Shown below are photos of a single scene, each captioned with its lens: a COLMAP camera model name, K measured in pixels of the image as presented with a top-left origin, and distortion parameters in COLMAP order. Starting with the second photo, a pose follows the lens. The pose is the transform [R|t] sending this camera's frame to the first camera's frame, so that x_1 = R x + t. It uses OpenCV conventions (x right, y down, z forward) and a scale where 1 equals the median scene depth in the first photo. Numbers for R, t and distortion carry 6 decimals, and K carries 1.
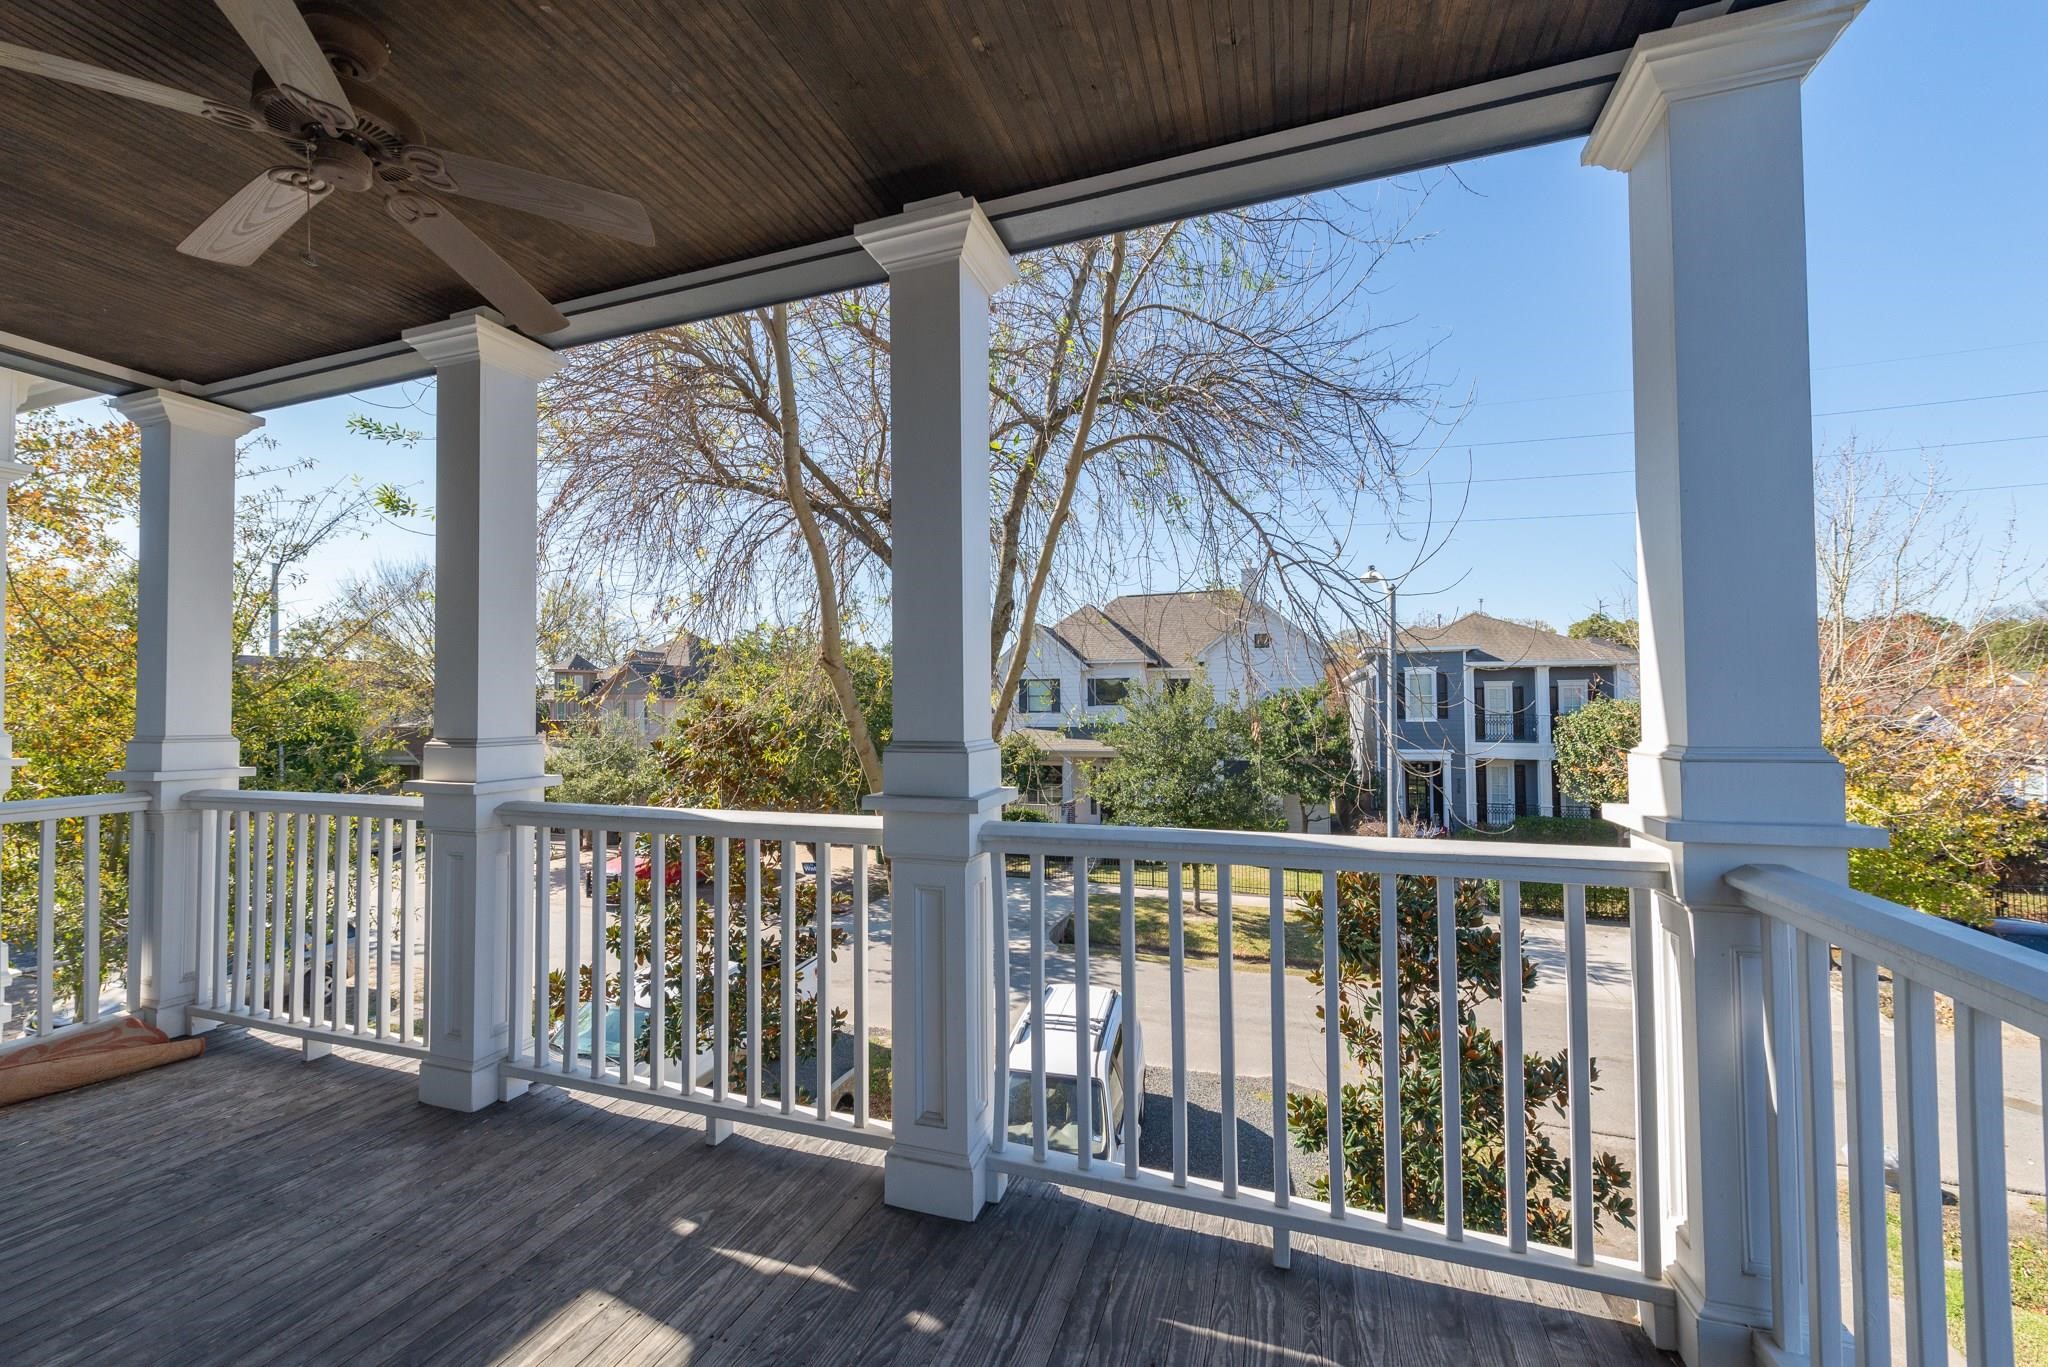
lens RADIAL K [[795.3, 0, 1019.8], [0, 795.3, 685.9], [0, 0, 1]] dist [0.016427, -0.006429]
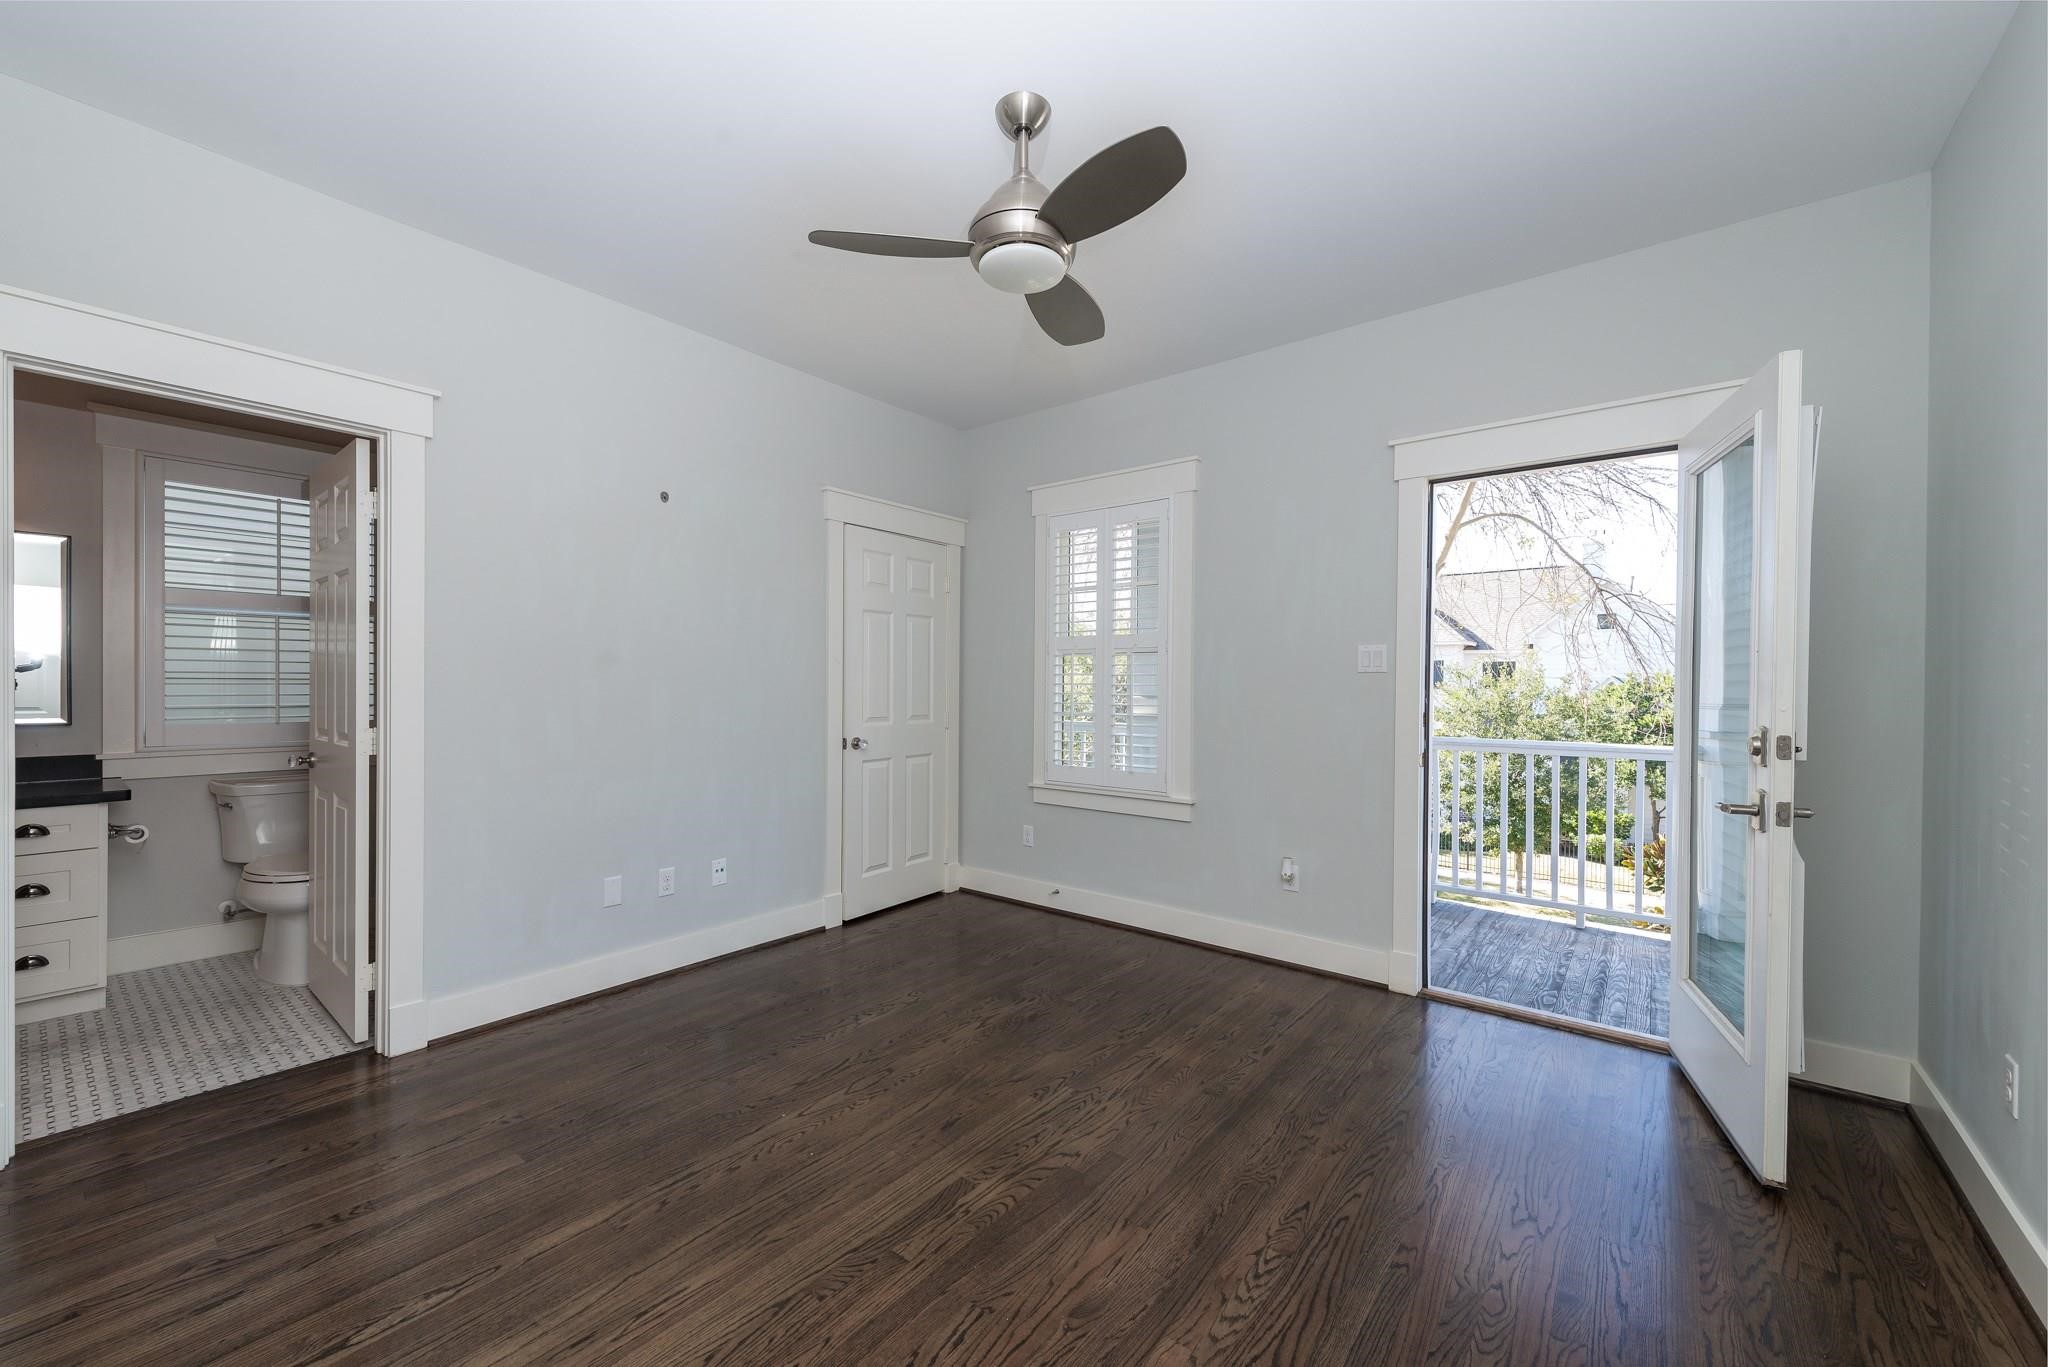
lens RADIAL K [[795.3, 0, 1019.8], [0, 795.3, 685.9], [0, 0, 1]] dist [0.016427, -0.006429]
pose [[0.942823, 0.023500, -0.332463, -0.036438], [-0.014055, 0.999427, 0.030787, -0.002430], [0.332996, -0.024354, 0.942614, -0.139420]]
